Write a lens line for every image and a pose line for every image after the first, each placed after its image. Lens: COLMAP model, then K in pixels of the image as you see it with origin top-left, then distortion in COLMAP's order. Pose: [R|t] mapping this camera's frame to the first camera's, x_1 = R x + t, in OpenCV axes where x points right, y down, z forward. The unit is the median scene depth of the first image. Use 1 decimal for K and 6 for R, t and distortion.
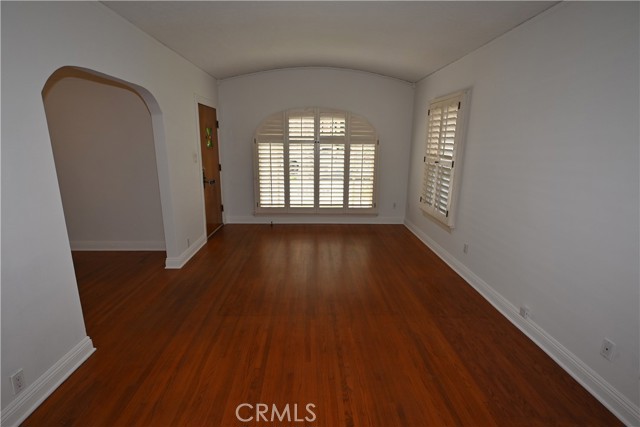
lens RADIAL K [[321.8, 0, 320.8], [0, 321.8, 215.8], [0, 0, 1]] dist [0.003757, 0.001169]
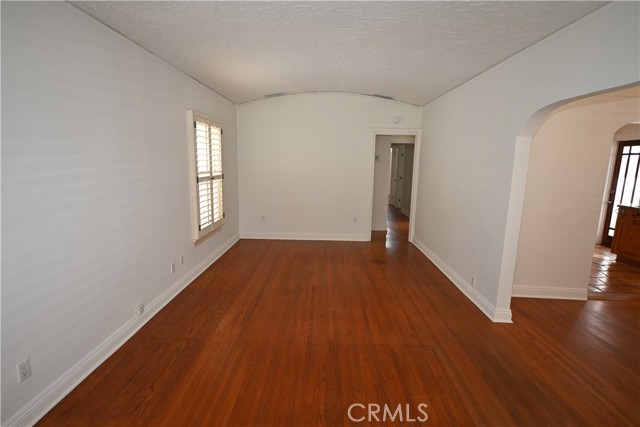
lens RADIAL K [[321.8, 0, 320.8], [0, 321.8, 215.8], [0, 0, 1]] dist [0.003757, 0.001169]
pose [[-0.998165, -0.041985, 0.043622, -0.022118], [-0.021541, 0.919622, 0.392213, -0.487646], [-0.056583, 0.390554, -0.918840, 2.042098]]
